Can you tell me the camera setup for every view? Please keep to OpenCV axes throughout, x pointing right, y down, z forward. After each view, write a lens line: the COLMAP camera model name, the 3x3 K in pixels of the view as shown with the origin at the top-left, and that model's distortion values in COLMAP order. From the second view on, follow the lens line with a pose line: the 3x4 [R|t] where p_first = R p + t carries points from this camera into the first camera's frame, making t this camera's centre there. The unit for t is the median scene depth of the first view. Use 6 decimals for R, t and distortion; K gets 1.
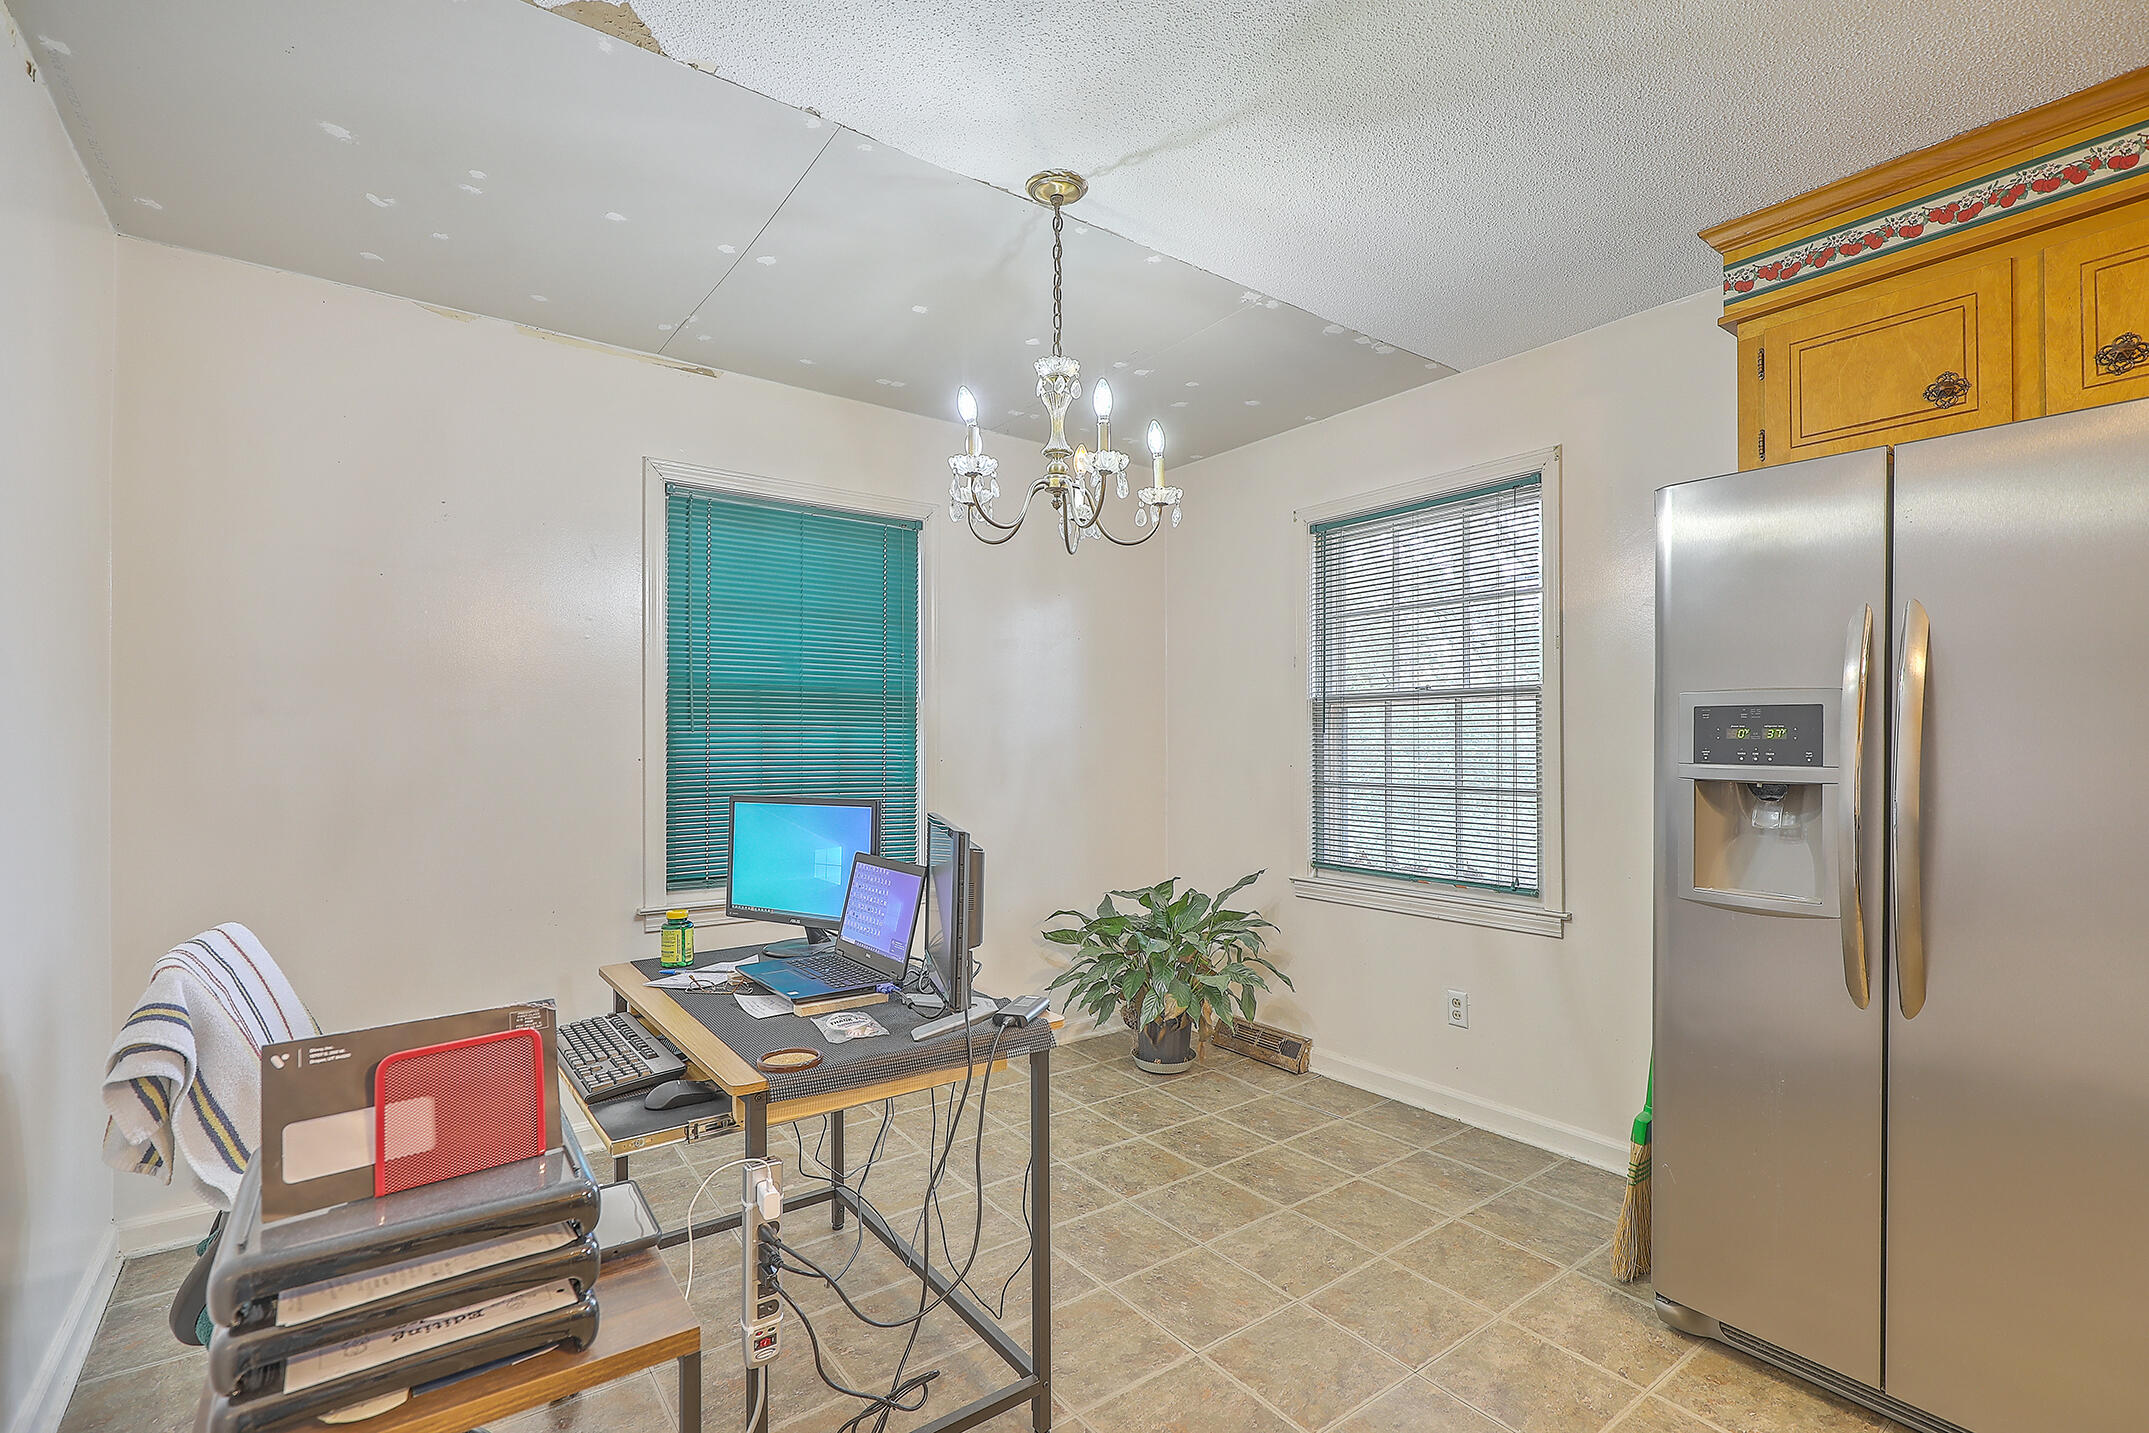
lens RADIAL K [[963.3, 0, 1089.9], [0, 963.3, 738.5], [0, 0, 1]] dist [0.000300, 0.000080]
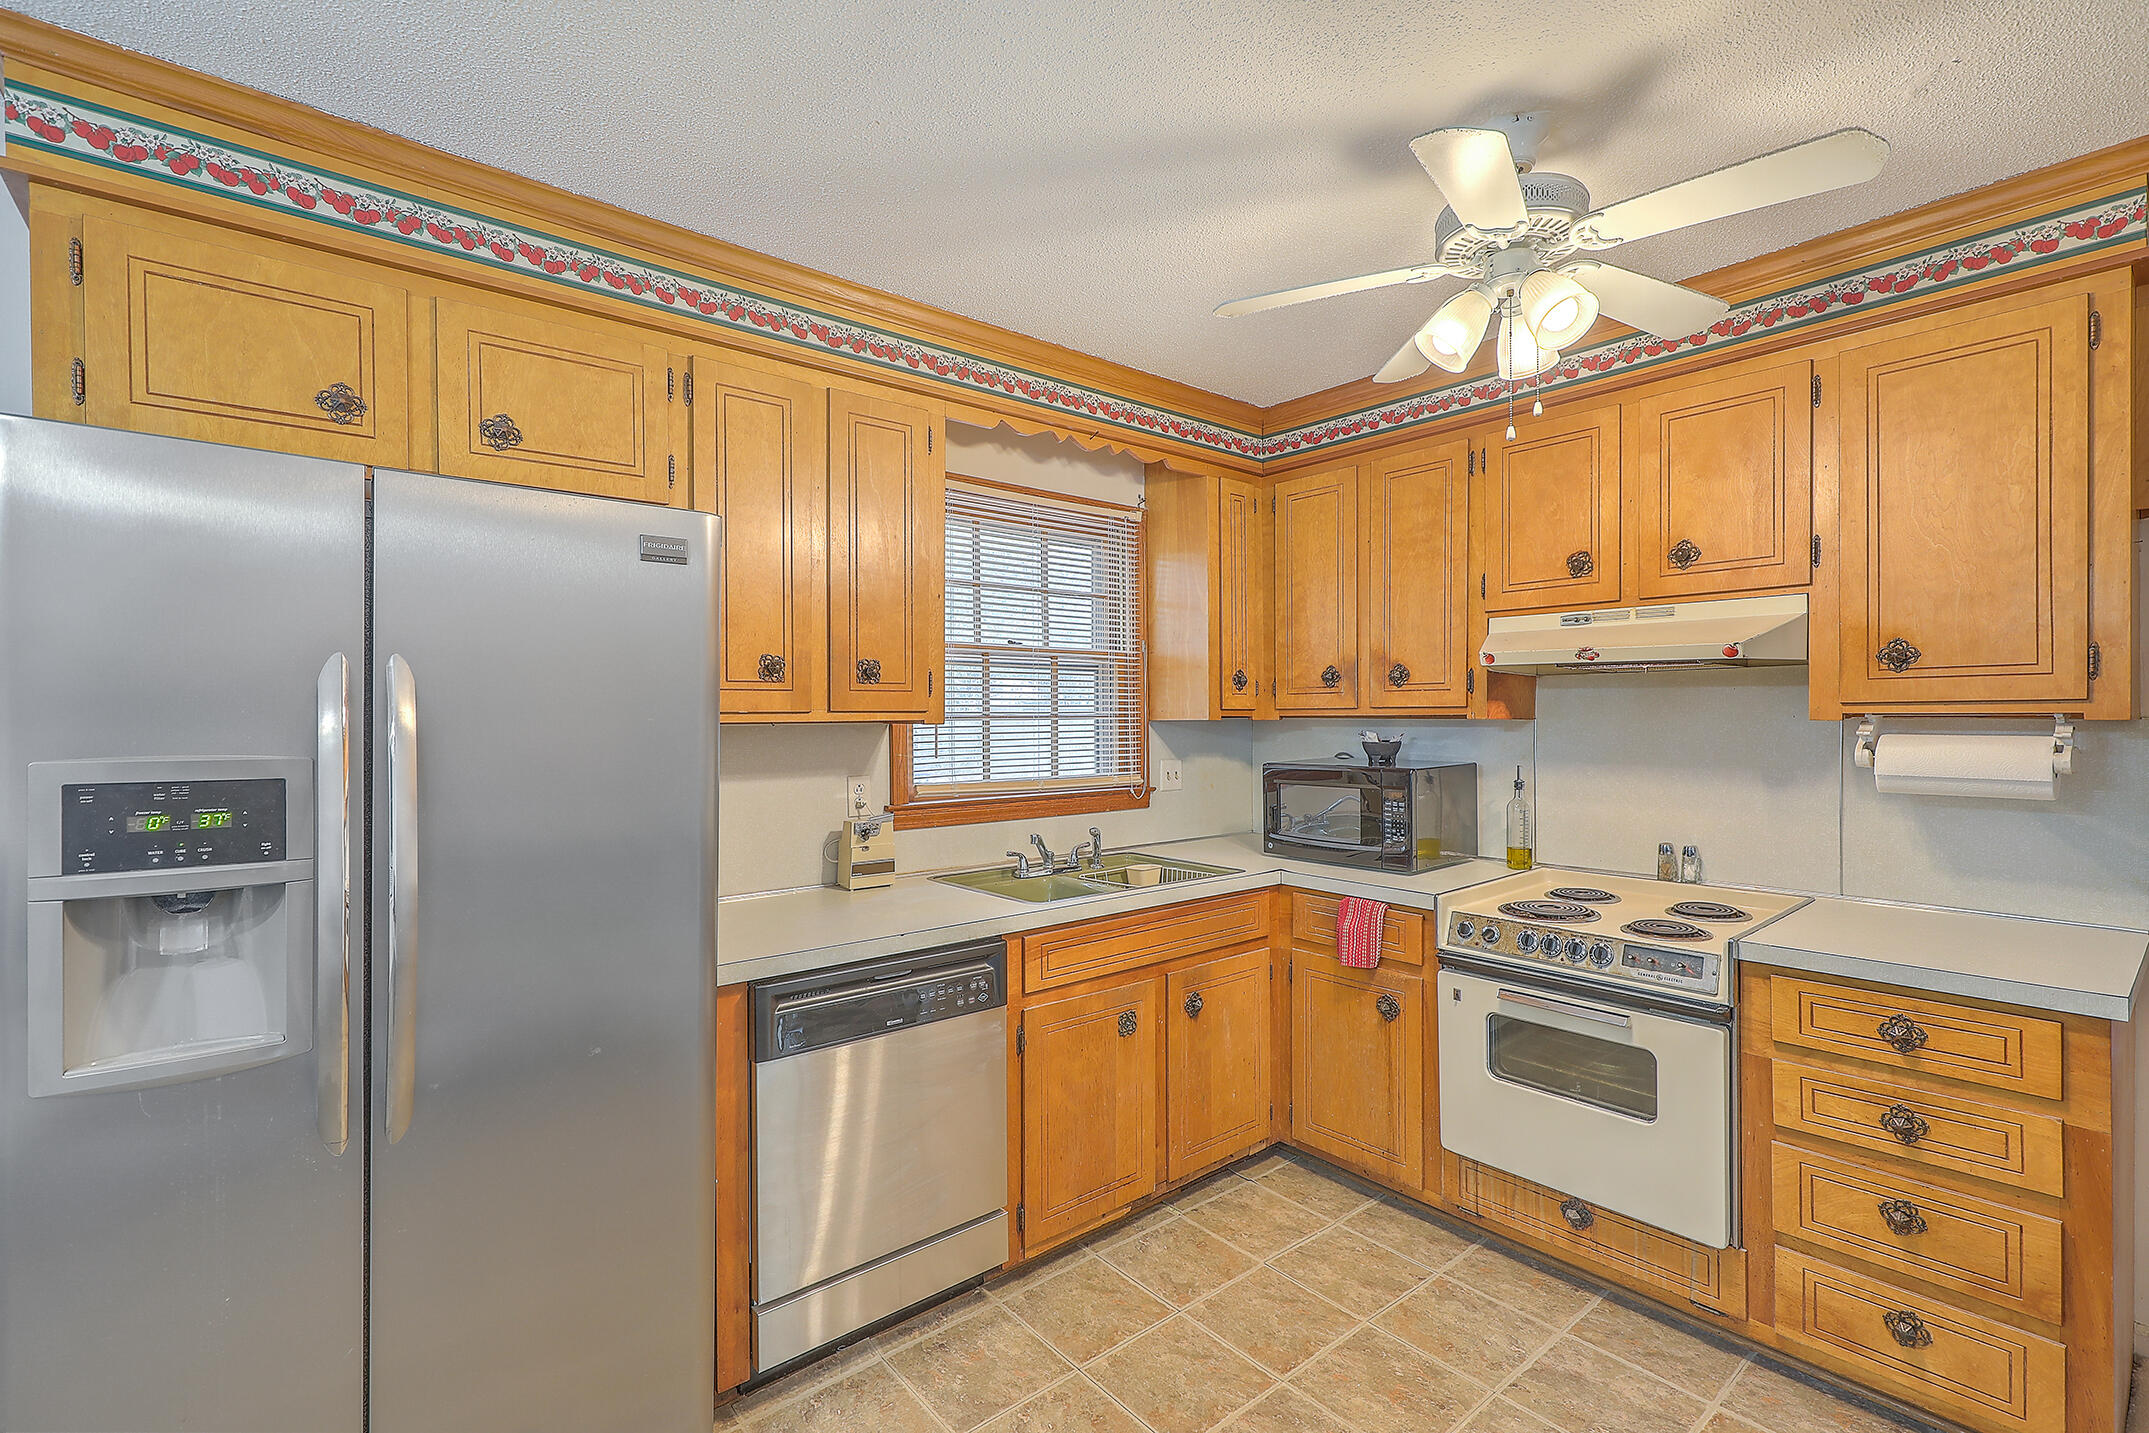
lens RADIAL K [[963.3, 0, 1089.0], [0, 963.3, 724.5], [0, 0, 1]] dist [0.000300, 0.000080]
pose [[-0.054144, -0.011454, 0.998467, -0.031008], [-0.001779, 0.999934, 0.011374, -0.078344], [-0.998532, -0.001160, -0.054161, 0.360583]]
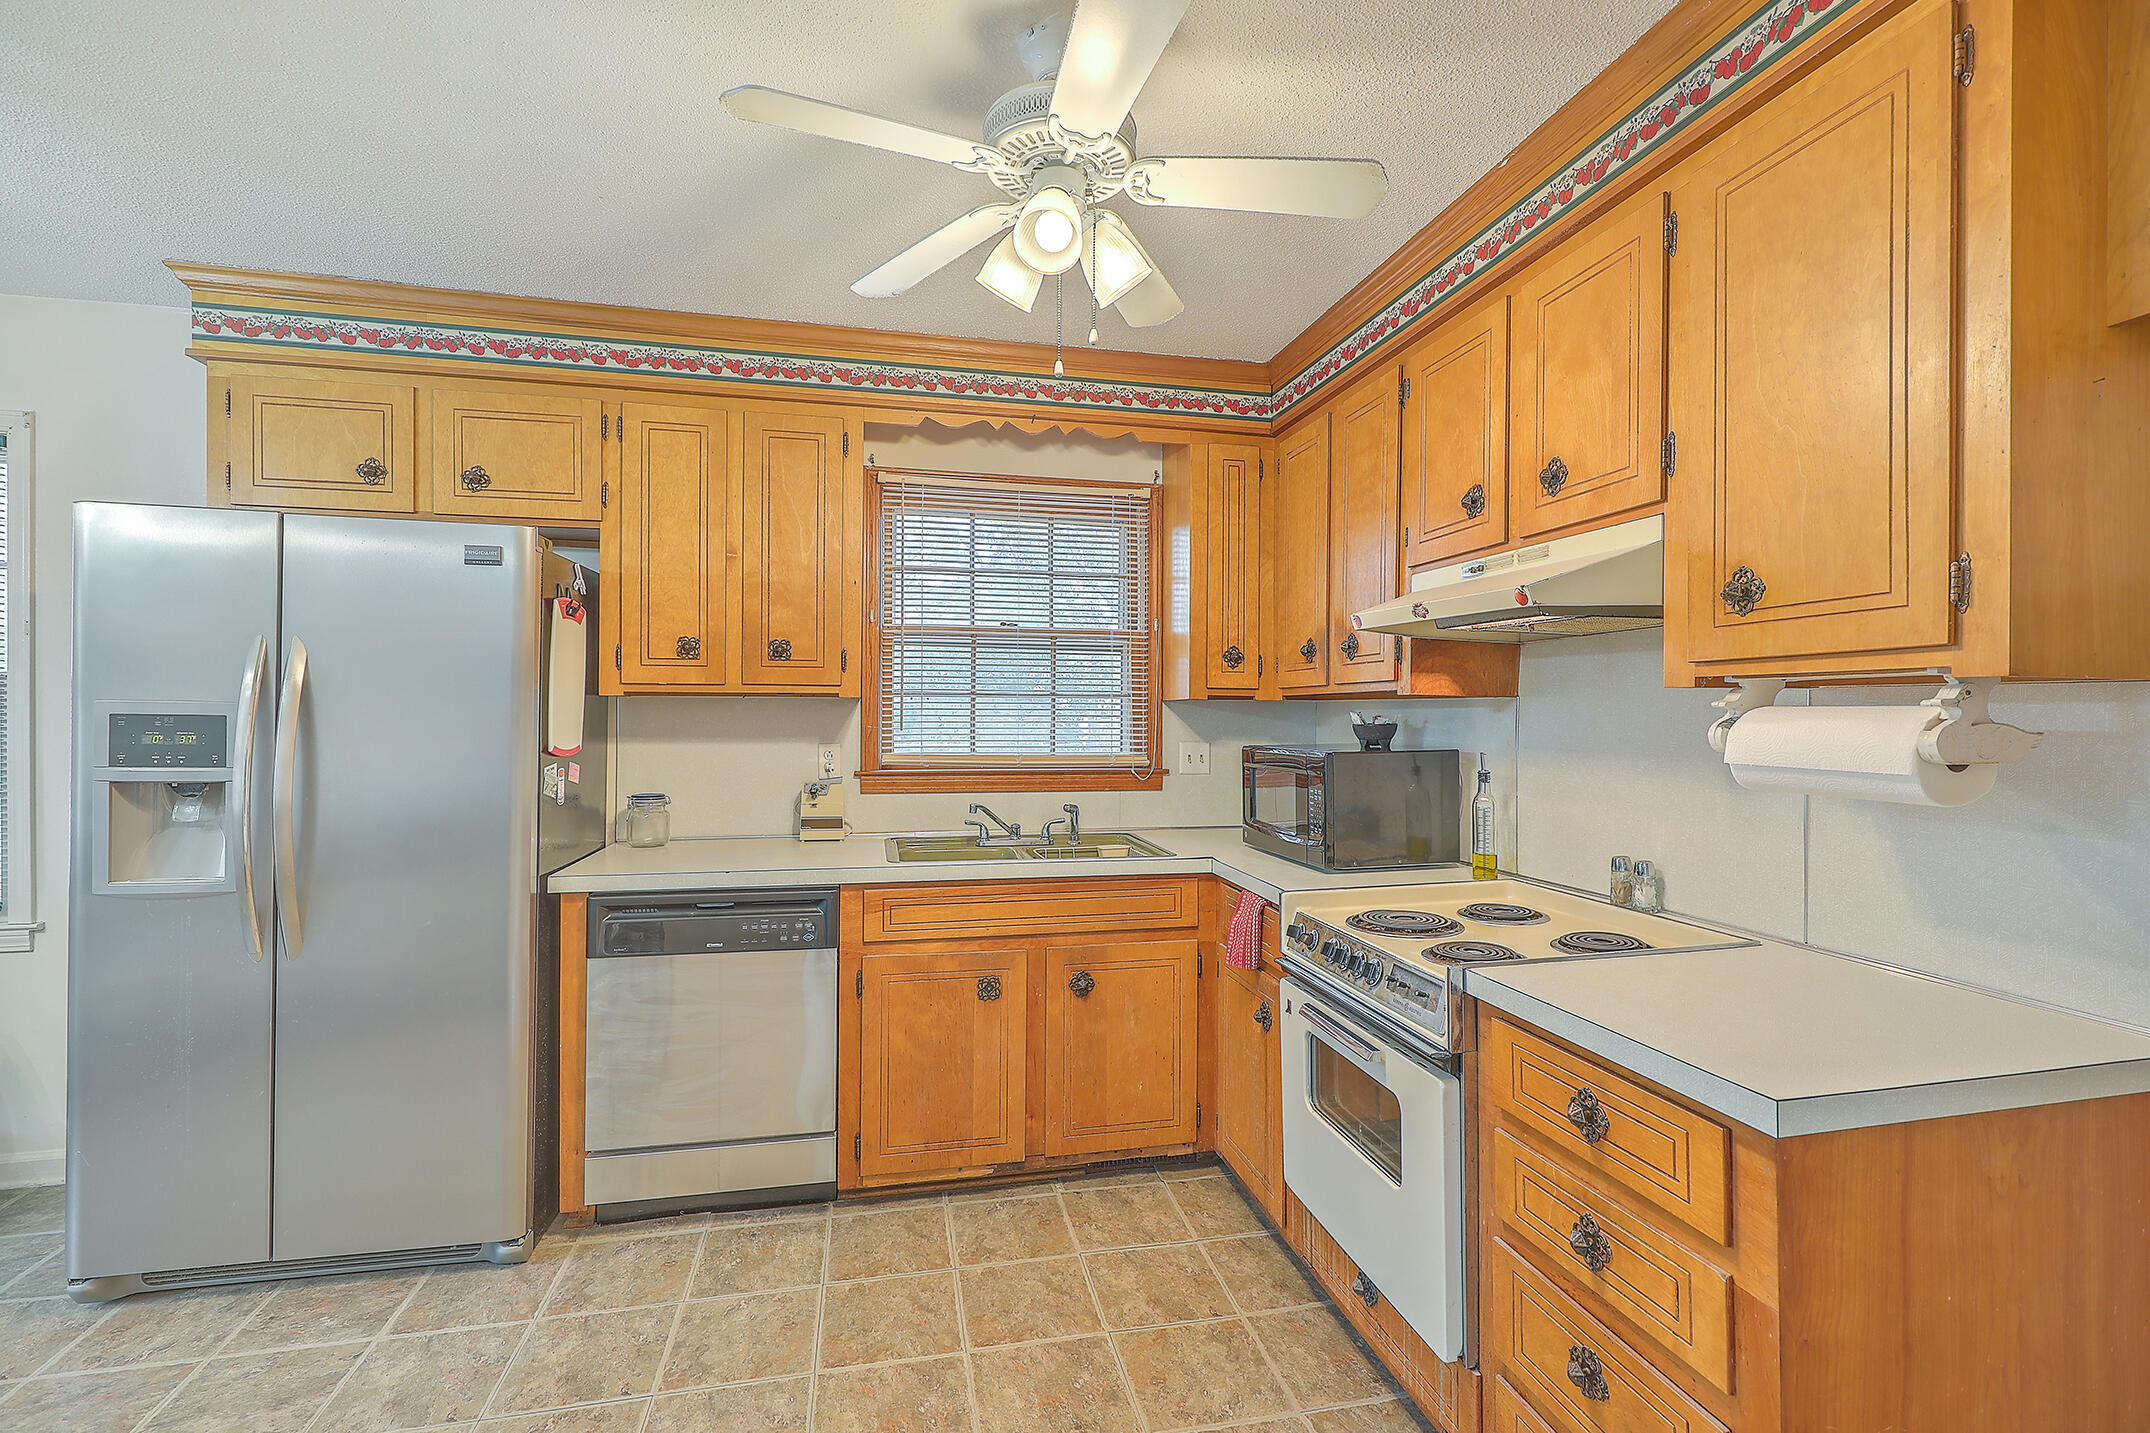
lens RADIAL K [[963.7, 0, 1085.7], [0, 963.7, 715.3], [0, 0, 1]] dist [0.000300, 0.000080]
pose [[0.413461, -0.000643, 0.910522, 0.097727], [-0.010908, 0.999924, 0.005660, -0.048123], [-0.910456, -0.012272, 0.413423, -0.419466]]
